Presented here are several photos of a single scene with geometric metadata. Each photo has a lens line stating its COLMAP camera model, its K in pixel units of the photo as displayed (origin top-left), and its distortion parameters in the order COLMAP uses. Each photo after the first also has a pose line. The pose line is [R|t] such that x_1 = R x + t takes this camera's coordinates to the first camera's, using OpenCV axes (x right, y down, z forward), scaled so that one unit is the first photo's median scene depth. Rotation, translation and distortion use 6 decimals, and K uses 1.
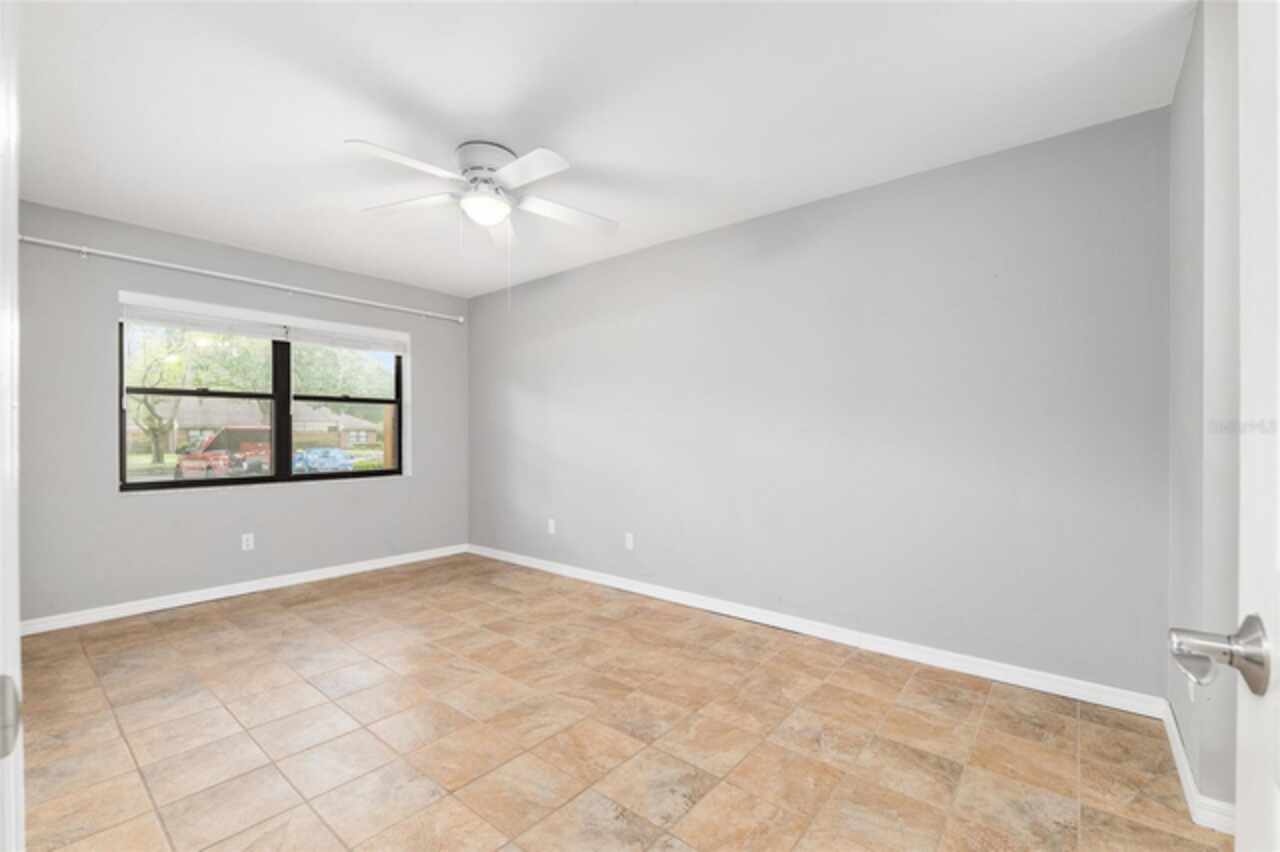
lens RADIAL K [[538.5, 0, 642.2], [0, 538.5, 425.6], [0, 0, 1]] dist [-0.002447, 0.000454]
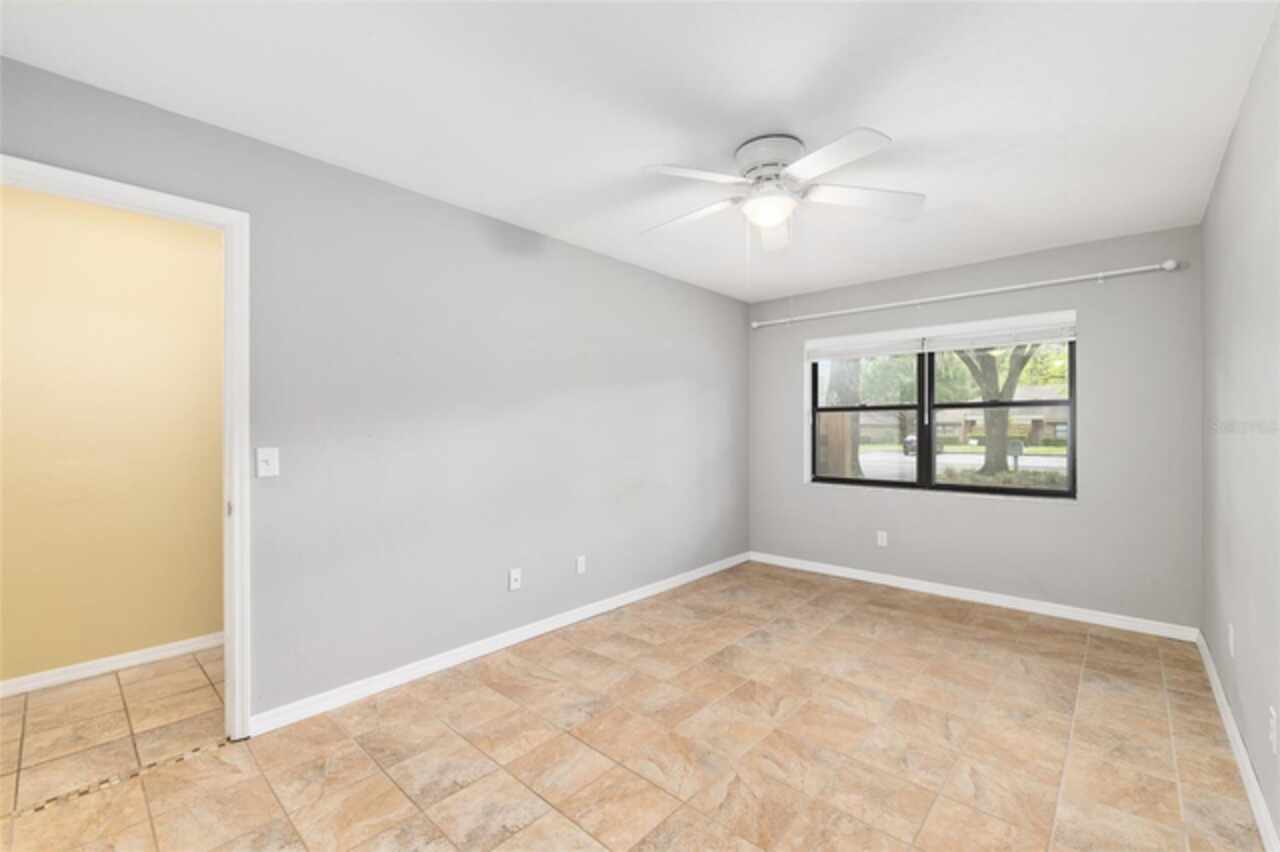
lens RADIAL K [[538.5, 0, 642.2], [0, 538.5, 425.6], [0, 0, 1]] dist [-0.002447, 0.000454]
pose [[-0.048144, -0.004106, -0.998832, 0.565610], [0.019705, 0.999793, -0.005060, -0.034085], [0.998646, -0.019926, -0.048054, 0.748069]]
